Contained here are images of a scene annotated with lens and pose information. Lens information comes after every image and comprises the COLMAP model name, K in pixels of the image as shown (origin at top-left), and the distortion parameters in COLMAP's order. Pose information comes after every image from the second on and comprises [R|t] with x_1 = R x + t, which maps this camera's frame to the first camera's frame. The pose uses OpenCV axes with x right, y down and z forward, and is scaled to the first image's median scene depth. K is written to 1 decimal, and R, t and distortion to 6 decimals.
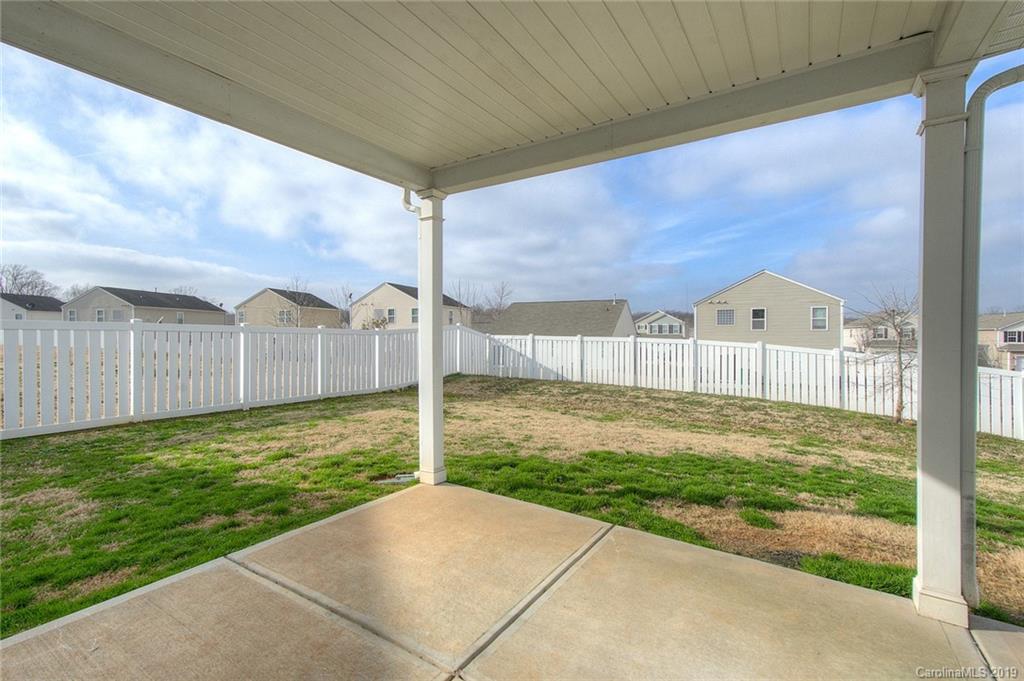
lens RADIAL K [[468.8, 0, 488.2], [0, 468.8, 338.0], [0, 0, 1]] dist [0.004444, 0.001307]
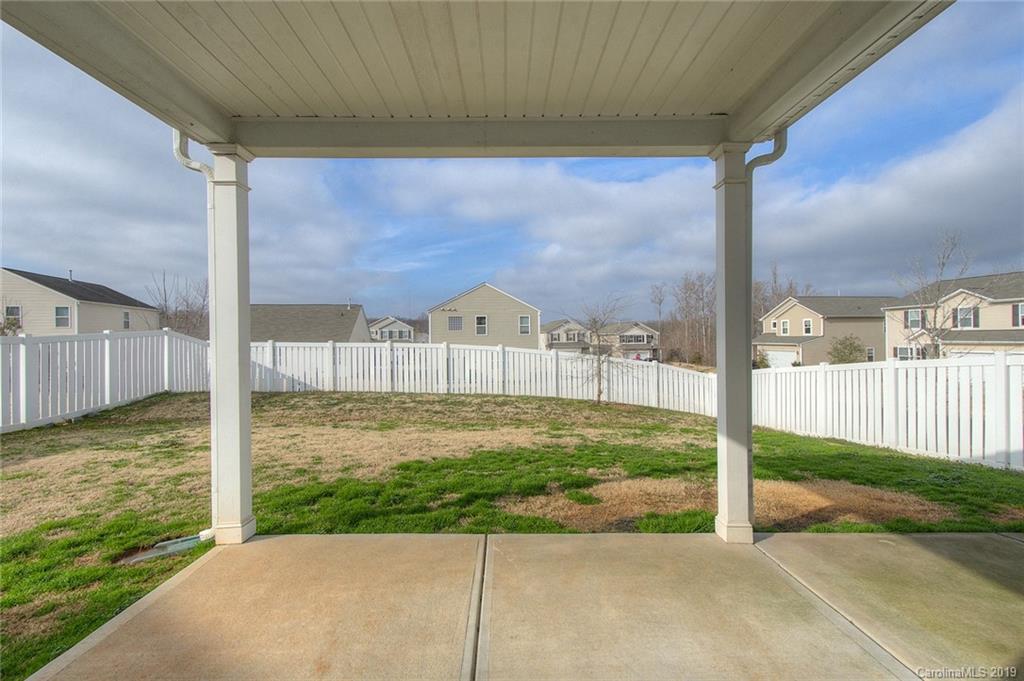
lens RADIAL K [[468.8, 0, 514.5], [0, 468.8, 338.3], [0, 0, 1]] dist [0.004444, 0.001307]
pose [[0.810577, -0.007021, 0.585590, -0.162993], [0.013685, 0.999882, -0.006955, 0.000878], [-0.585473, 0.013652, 0.810577, 0.115578]]
